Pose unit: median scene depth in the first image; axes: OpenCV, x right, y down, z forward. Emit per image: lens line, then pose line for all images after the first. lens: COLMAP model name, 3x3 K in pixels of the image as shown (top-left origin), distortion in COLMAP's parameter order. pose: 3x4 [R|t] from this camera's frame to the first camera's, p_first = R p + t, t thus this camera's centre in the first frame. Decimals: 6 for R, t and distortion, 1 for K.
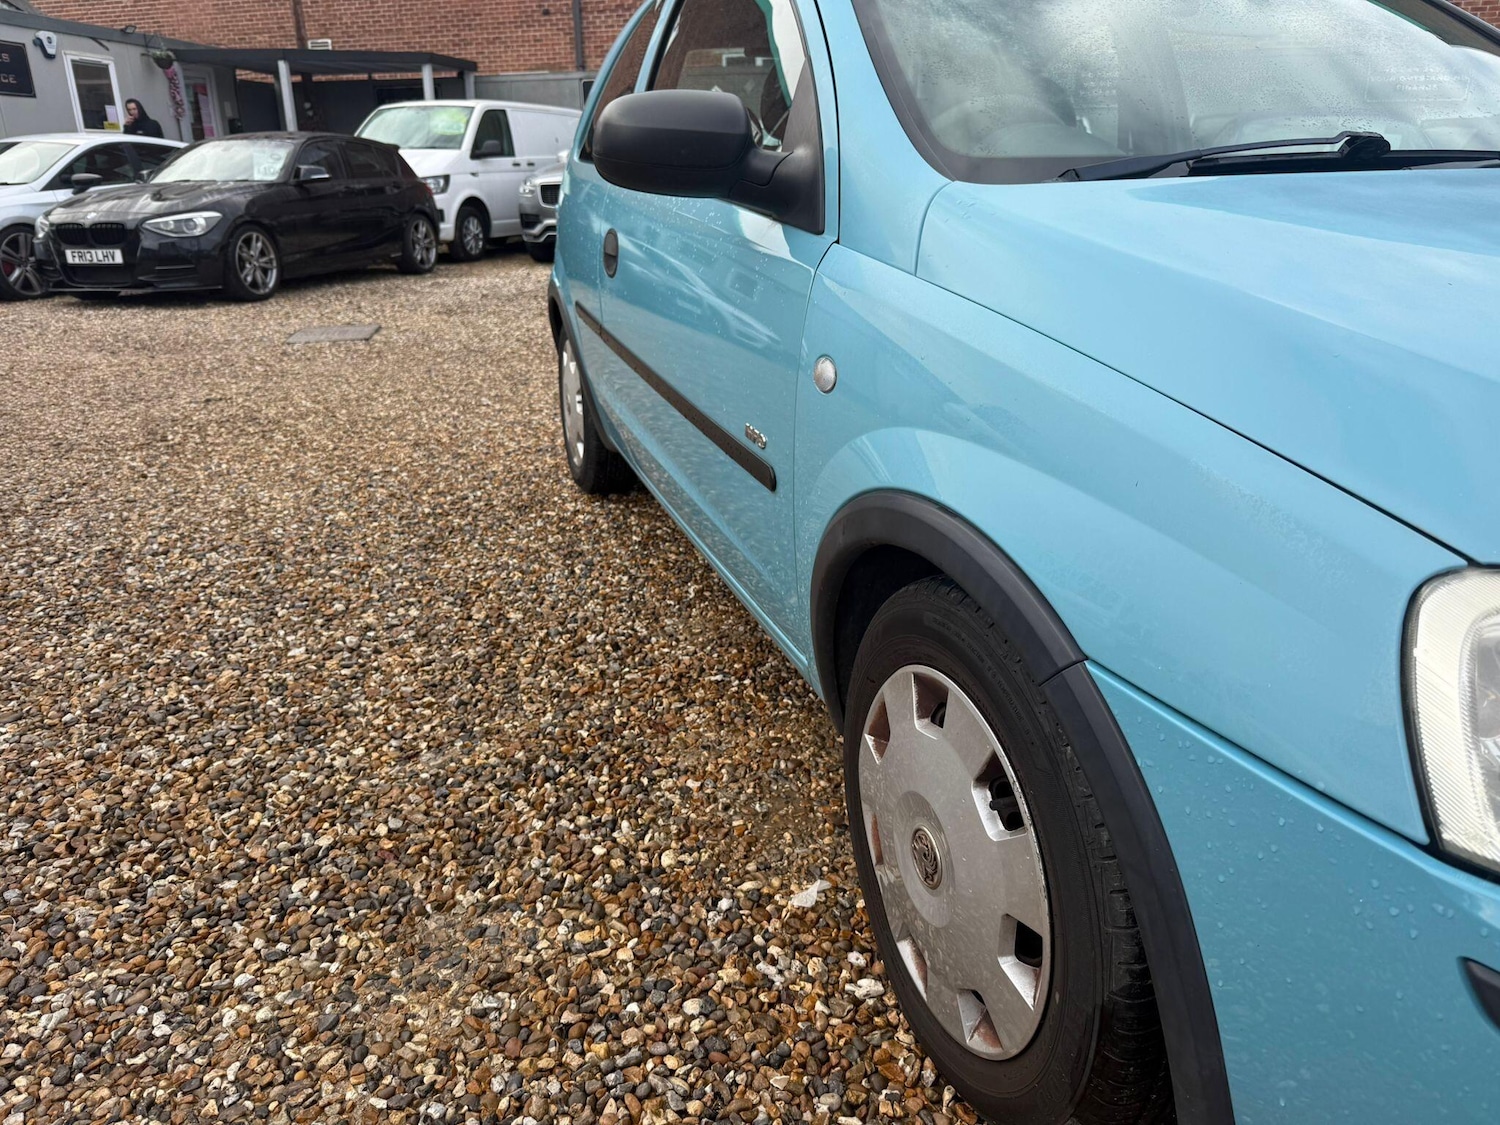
lens RADIAL K [[949.9, 0, 680.5], [0, 949.9, 558.4], [0, 0, 1]] dist [0.005837, -0.001559]
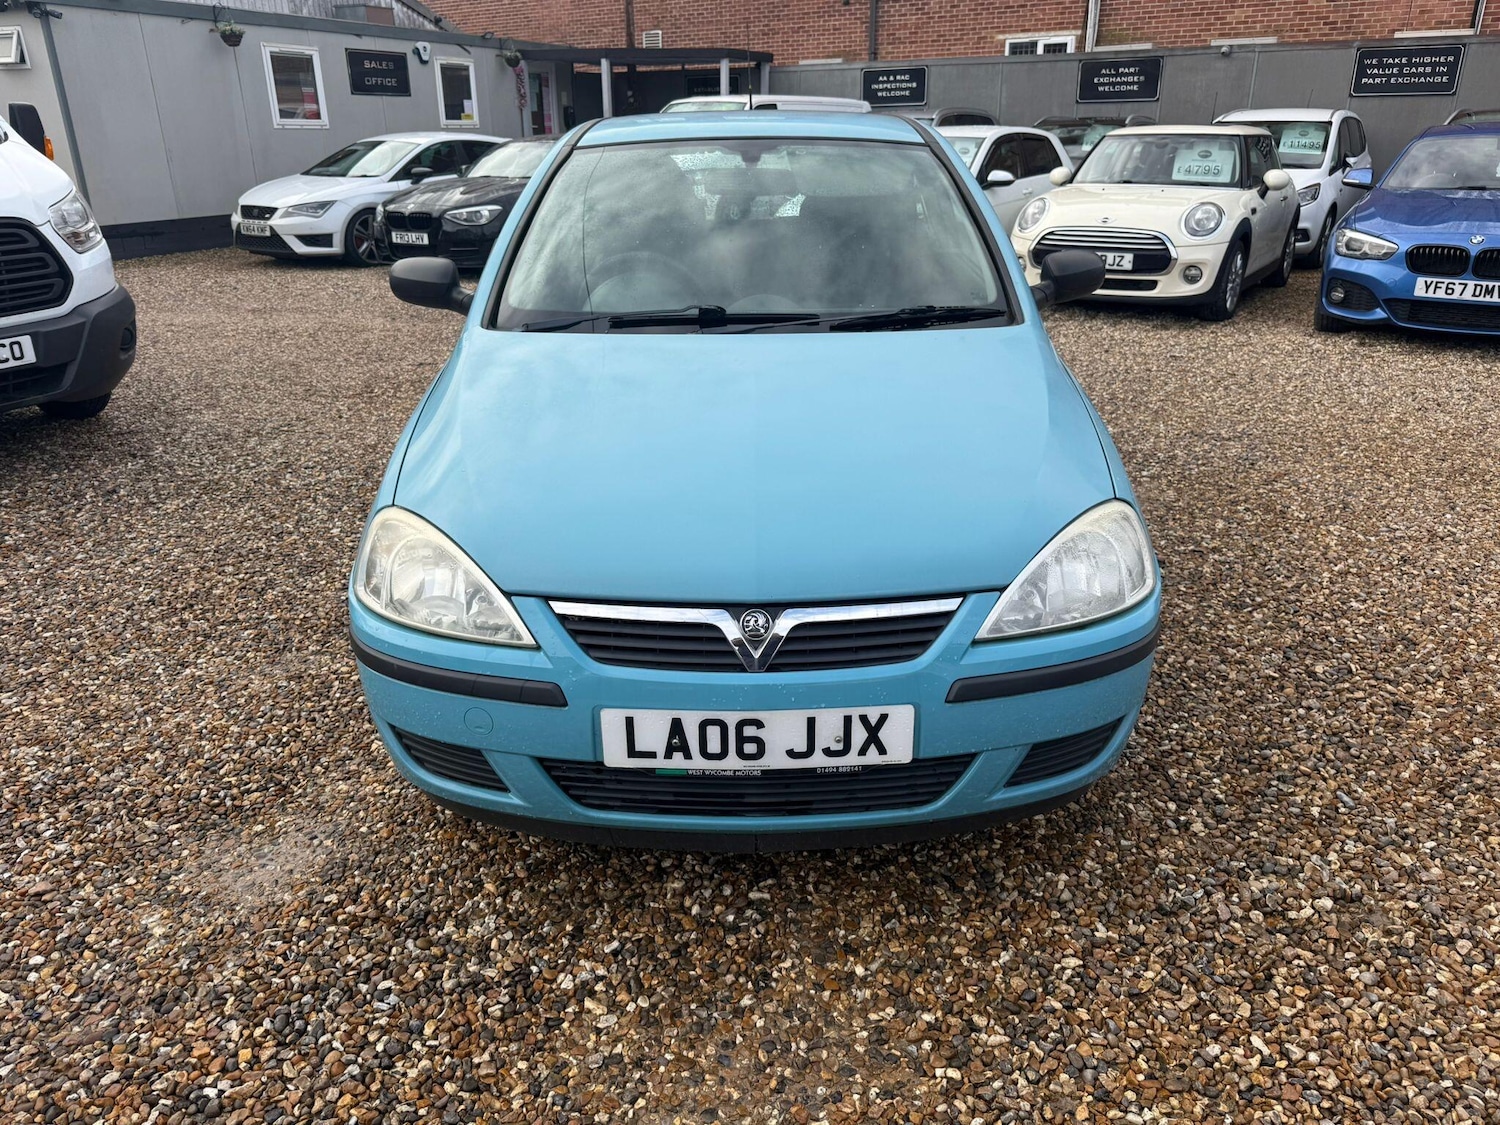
lens RADIAL K [[949.9, 0, 680.5], [0, 949.9, 558.4], [0, 0, 1]] dist [0.005837, -0.001559]
pose [[0.941992, 0.138440, -0.305754, 0.112941], [-0.128179, 0.990308, 0.053490, -0.004254], [0.310196, -0.011196, 0.950607, -0.067169]]
